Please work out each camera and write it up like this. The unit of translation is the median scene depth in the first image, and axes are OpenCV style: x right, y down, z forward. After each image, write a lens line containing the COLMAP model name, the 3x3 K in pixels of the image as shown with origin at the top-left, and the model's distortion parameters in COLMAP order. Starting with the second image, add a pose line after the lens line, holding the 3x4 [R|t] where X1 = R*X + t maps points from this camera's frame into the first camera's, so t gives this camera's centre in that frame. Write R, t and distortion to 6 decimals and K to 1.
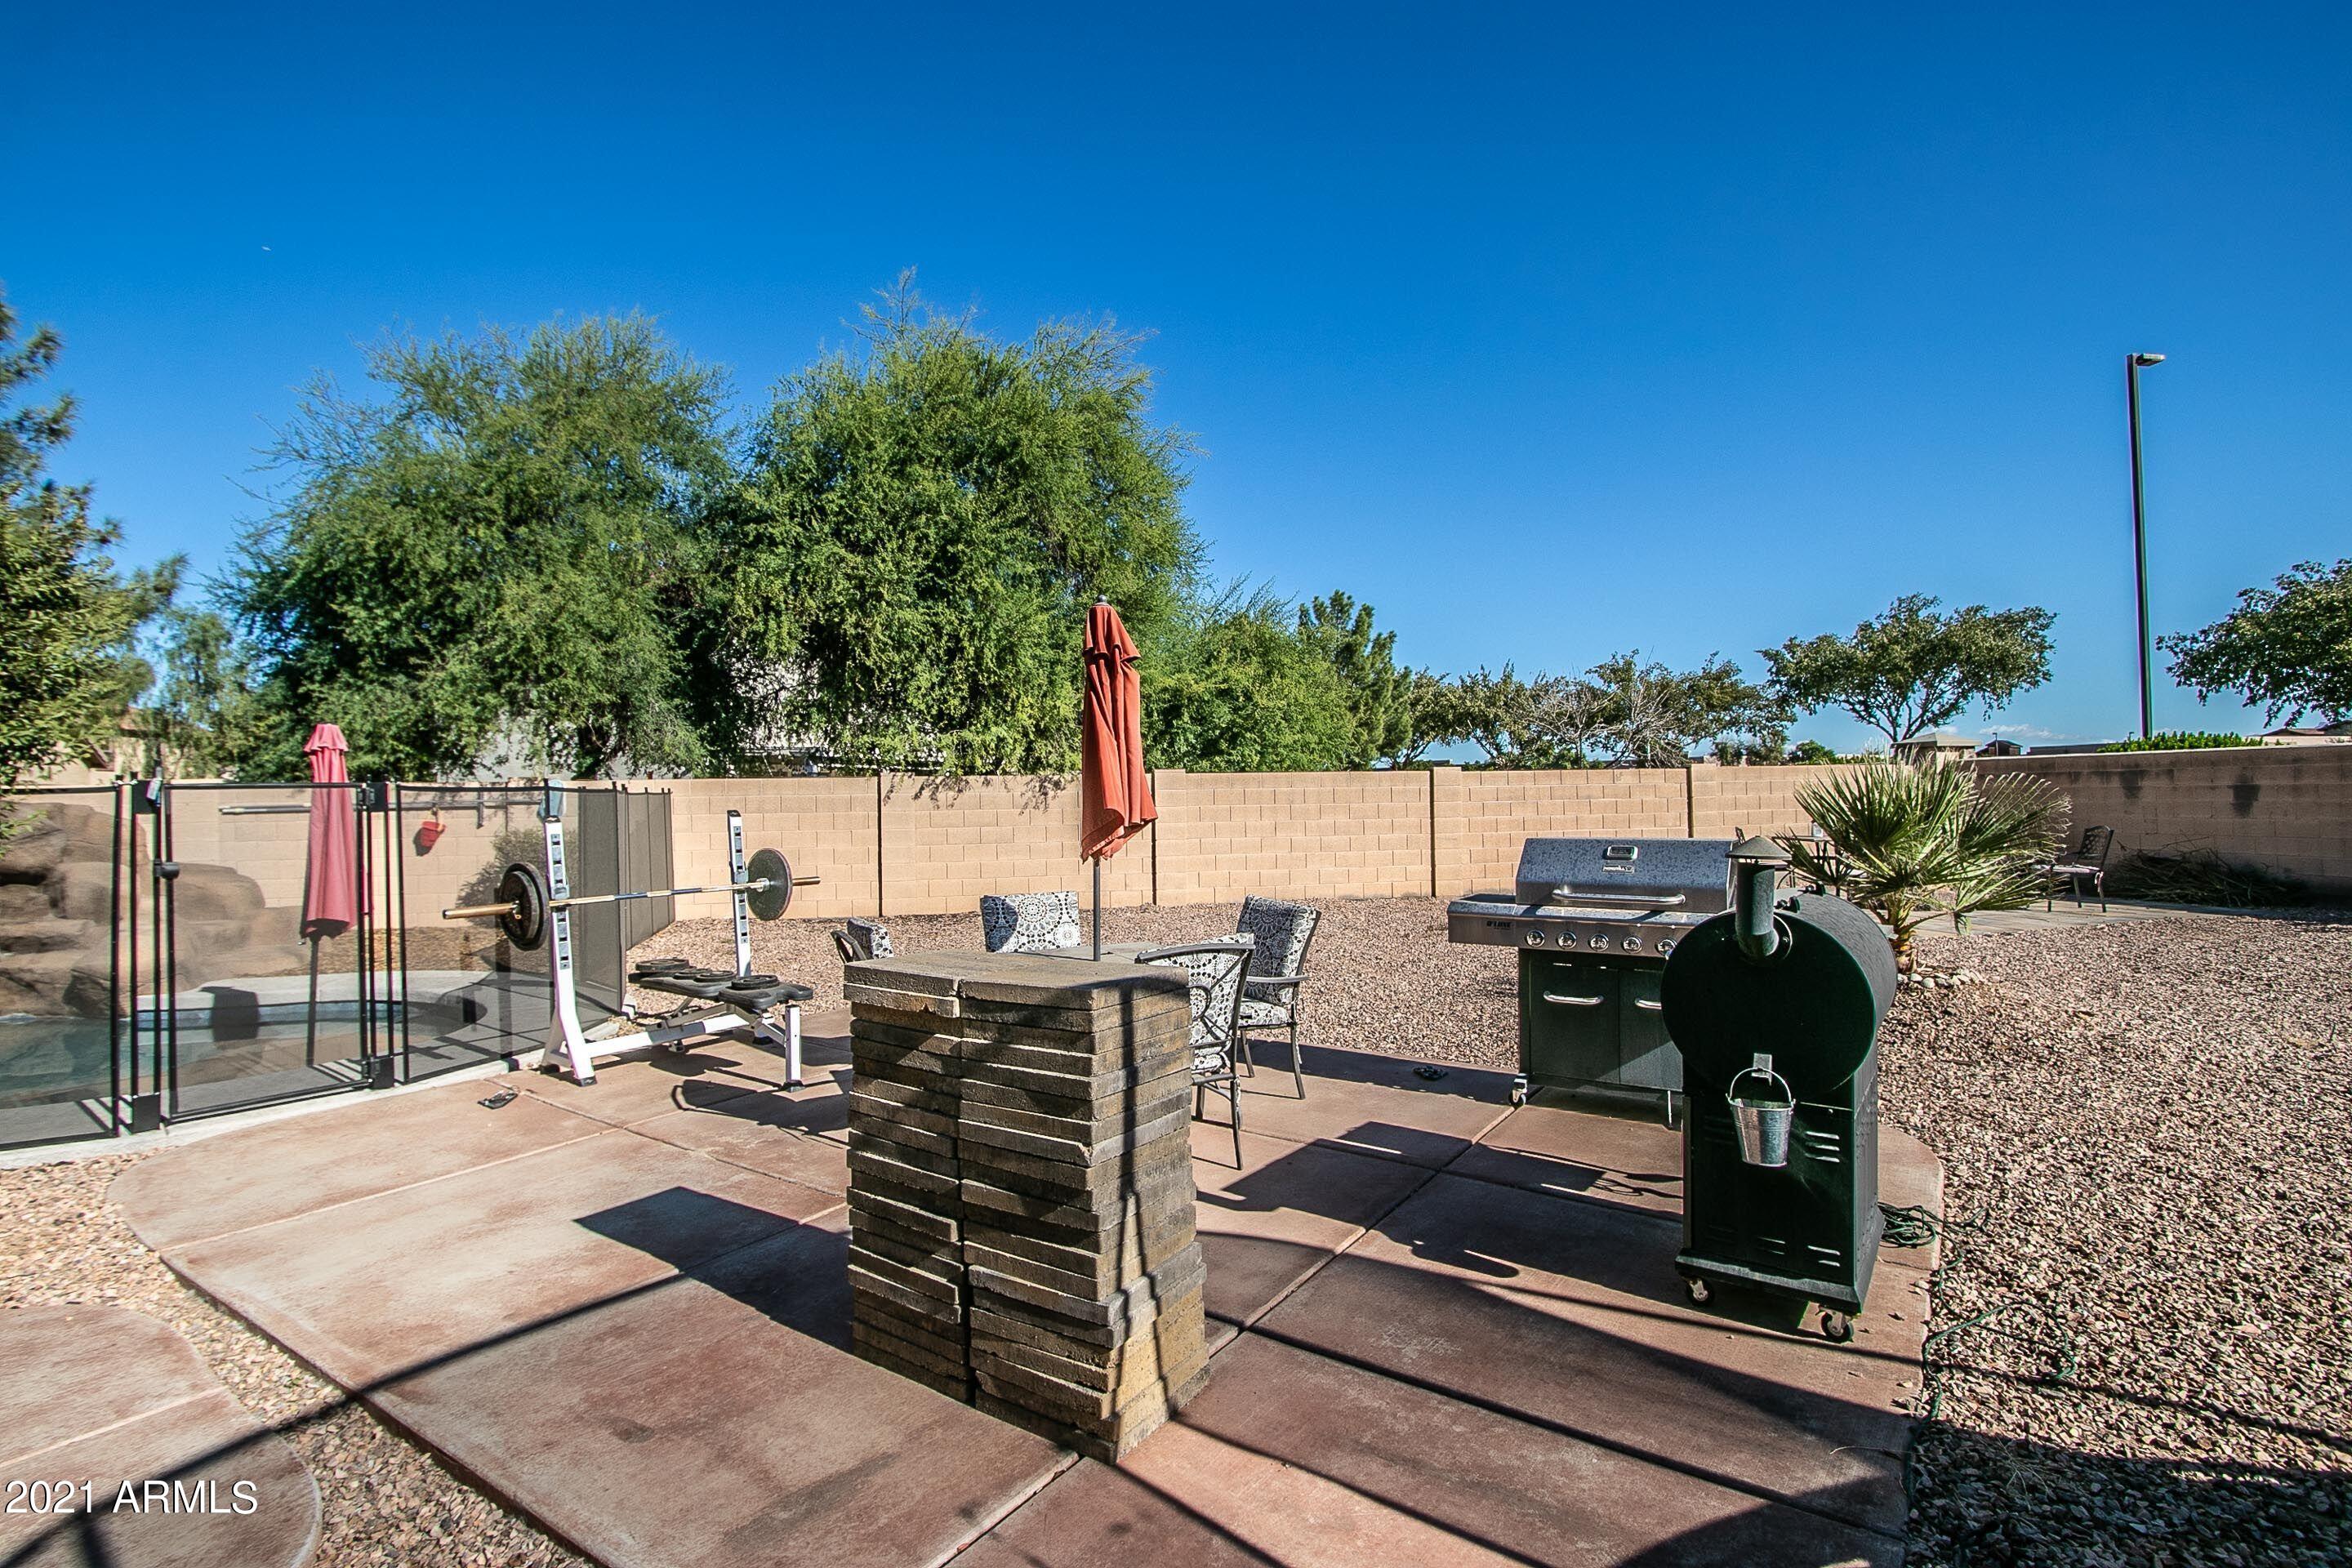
lens RADIAL K [[1113.7, 0, 1128.5], [0, 1113.7, 775.3], [0, 0, 1]] dist [-0.017606, 0.000873]
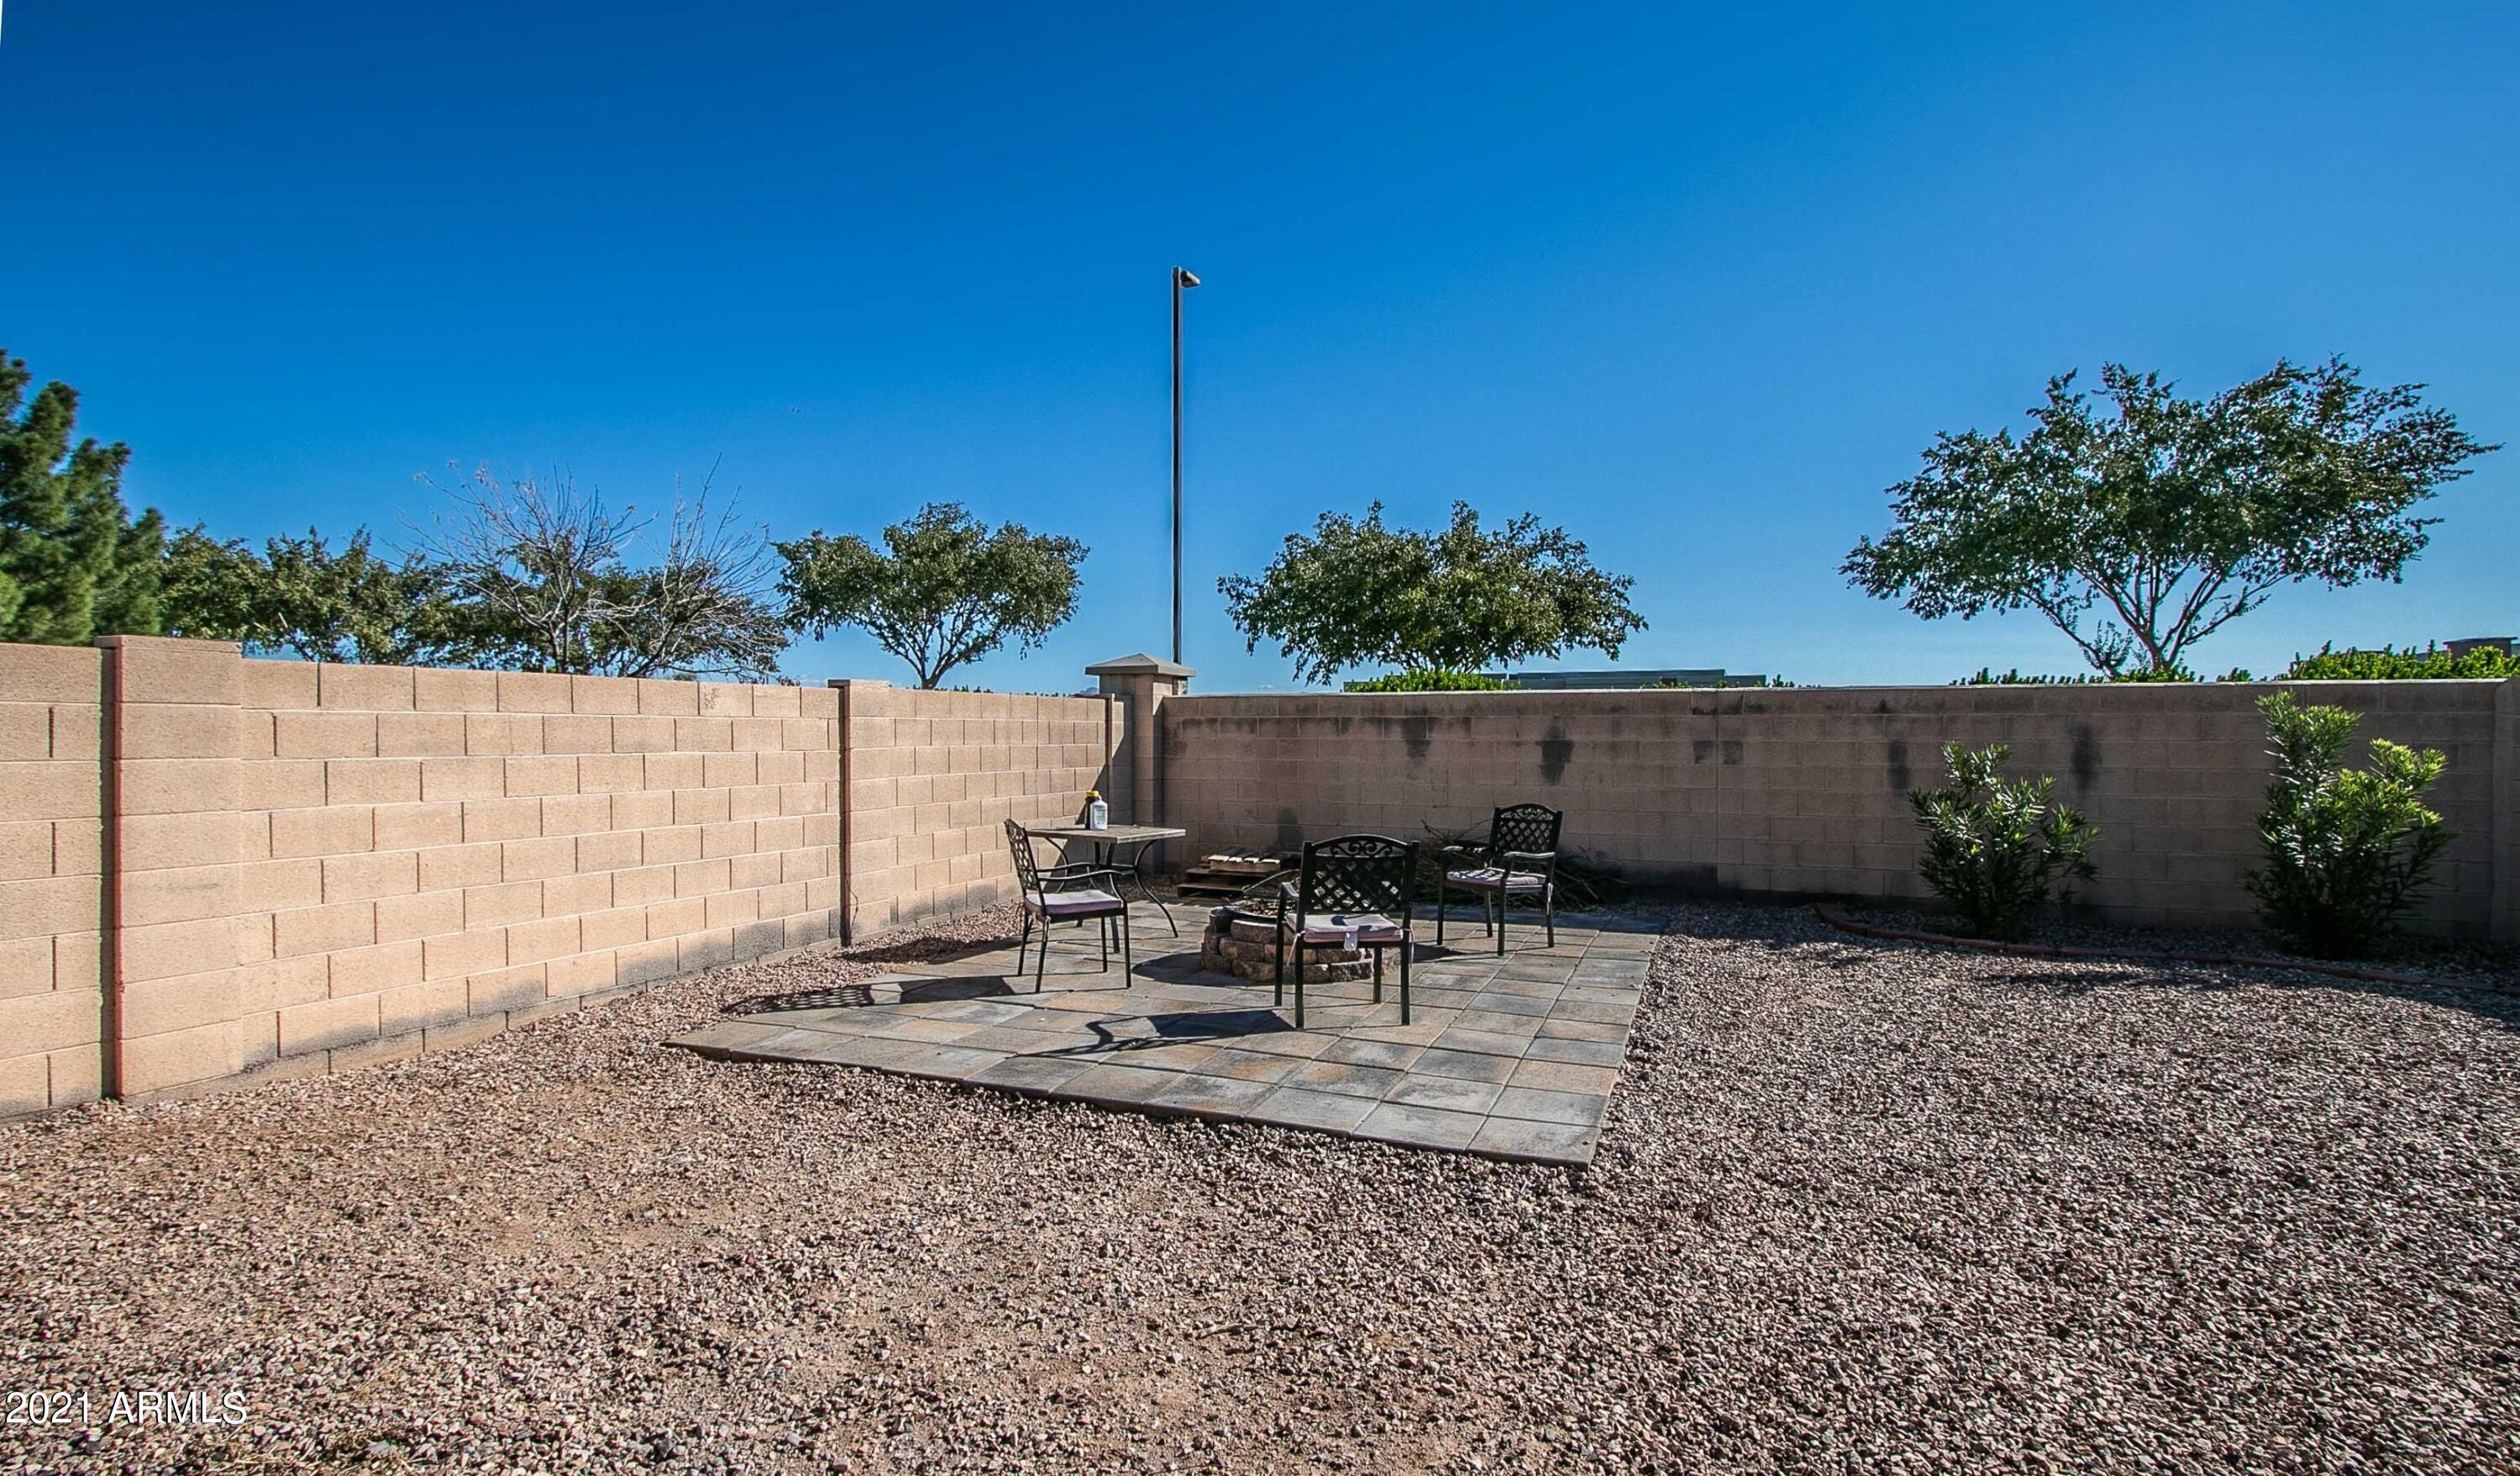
lens RADIAL K [[1235.4, 0, 1260.0], [0, 1235.4, 738.0], [0, 0, 1]] dist [-0.005428, -0.001278]
pose [[0.565194, 0.014836, 0.824824, 0.174454], [-0.027972, 0.999608, 0.001187, 0.009548], [-0.824483, -0.023743, 0.565388, 0.565379]]
